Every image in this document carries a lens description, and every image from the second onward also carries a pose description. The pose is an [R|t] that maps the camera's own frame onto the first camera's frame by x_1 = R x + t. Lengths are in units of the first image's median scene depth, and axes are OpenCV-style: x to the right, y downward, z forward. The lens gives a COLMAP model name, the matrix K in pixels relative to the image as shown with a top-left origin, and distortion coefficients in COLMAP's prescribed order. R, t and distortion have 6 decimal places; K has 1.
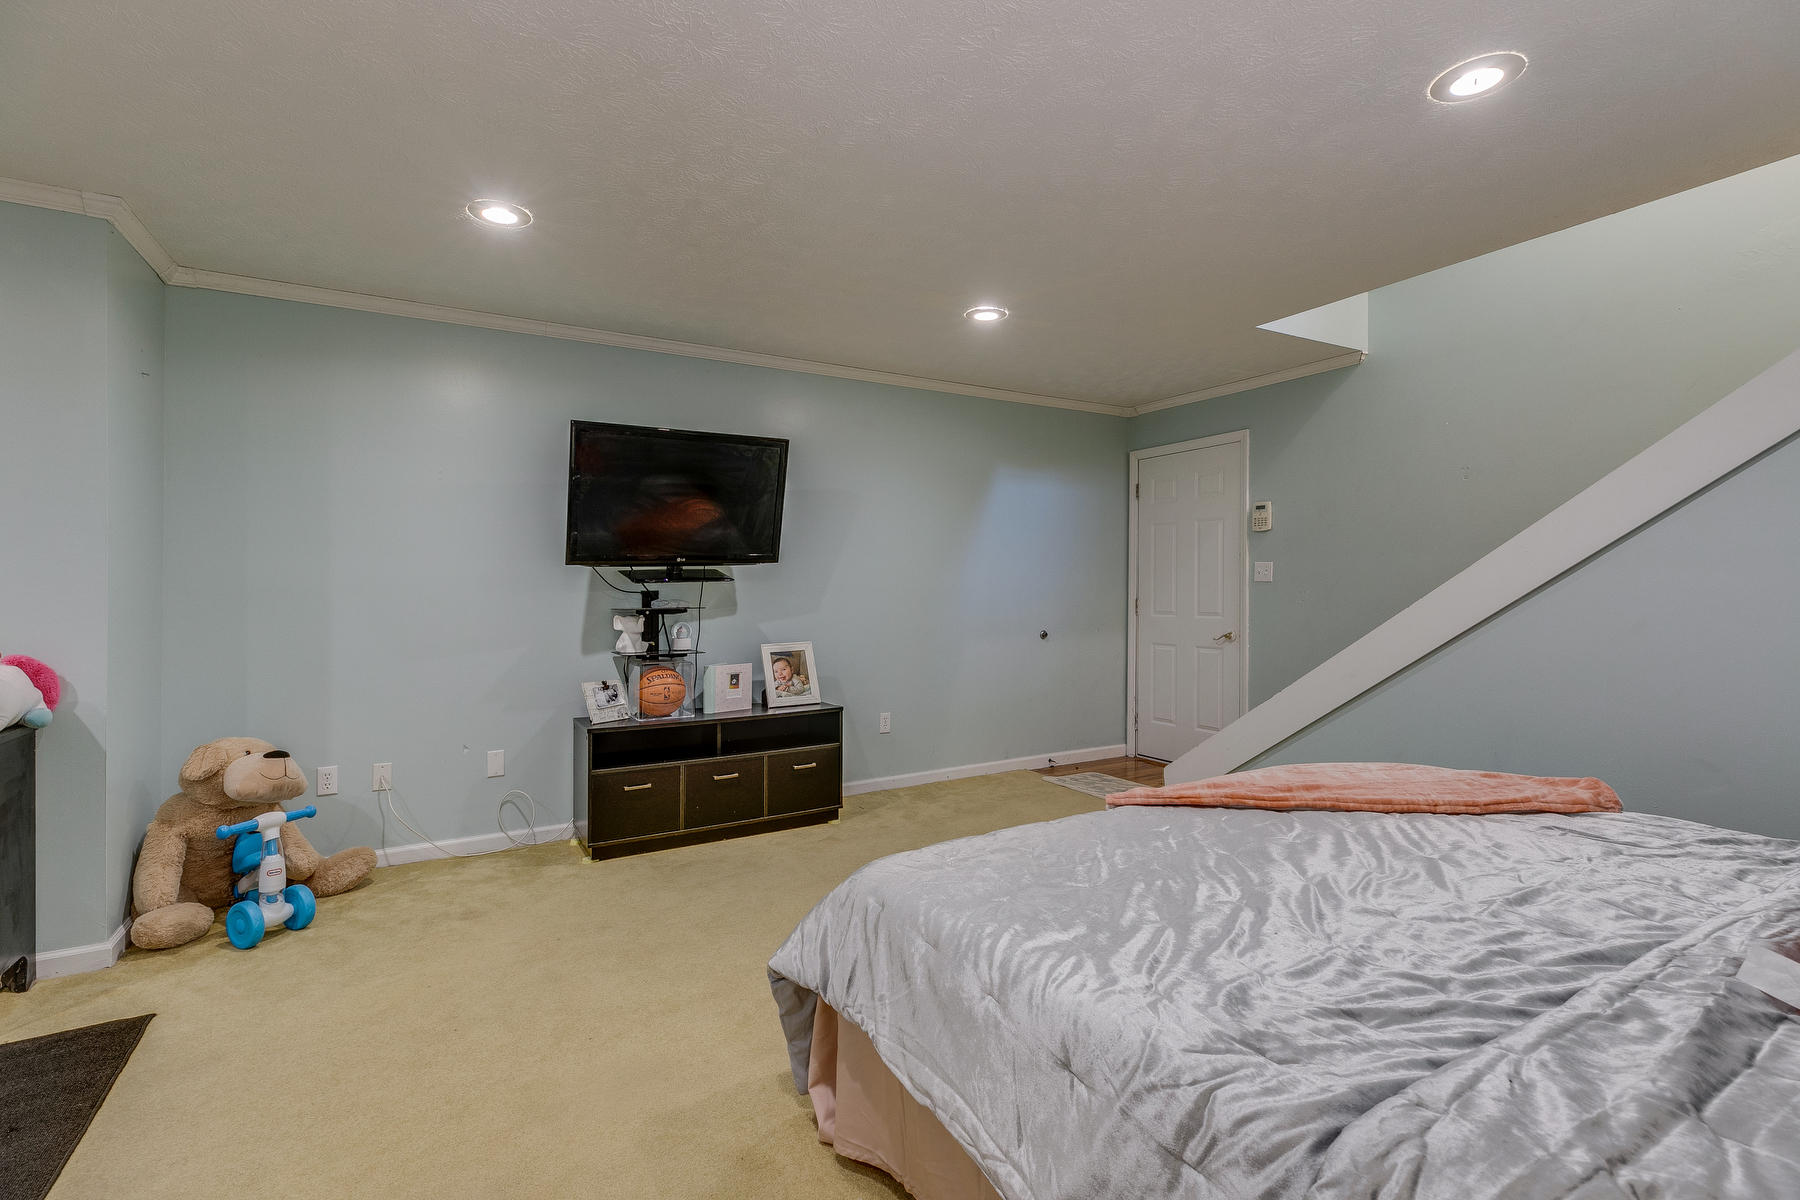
lens RADIAL K [[812.7, 0, 895.9], [0, 812.7, 592.0], [0, 0, 1]] dist [-0.001463, -0.000071]
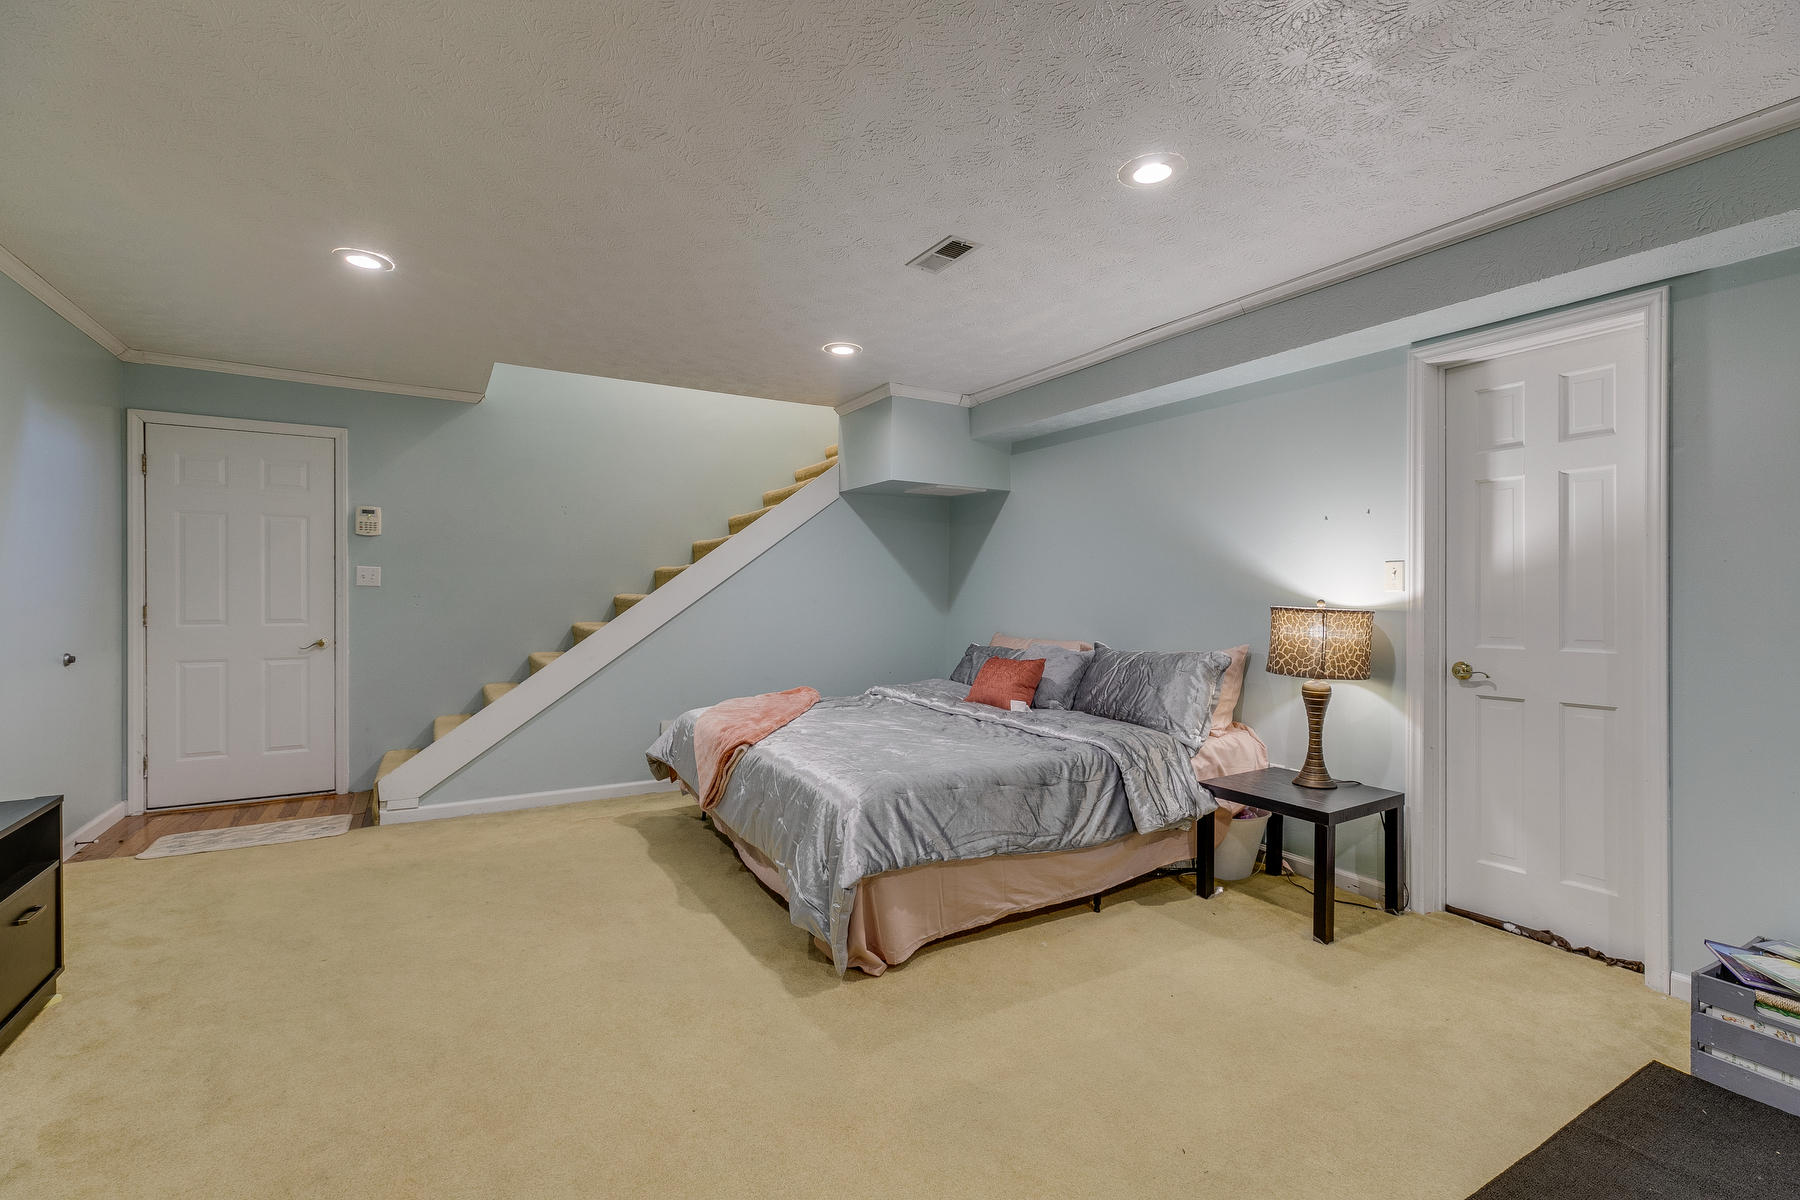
lens RADIAL K [[812.7, 0, 897.3], [0, 812.7, 601.7], [0, 0, 1]] dist [-0.001463, -0.000071]
pose [[-0.001460, -0.003287, 0.999994, -0.531084], [-0.001029, 0.999994, 0.003286, 0.002406], [-0.999998, -0.001024, -0.001463, 0.340933]]
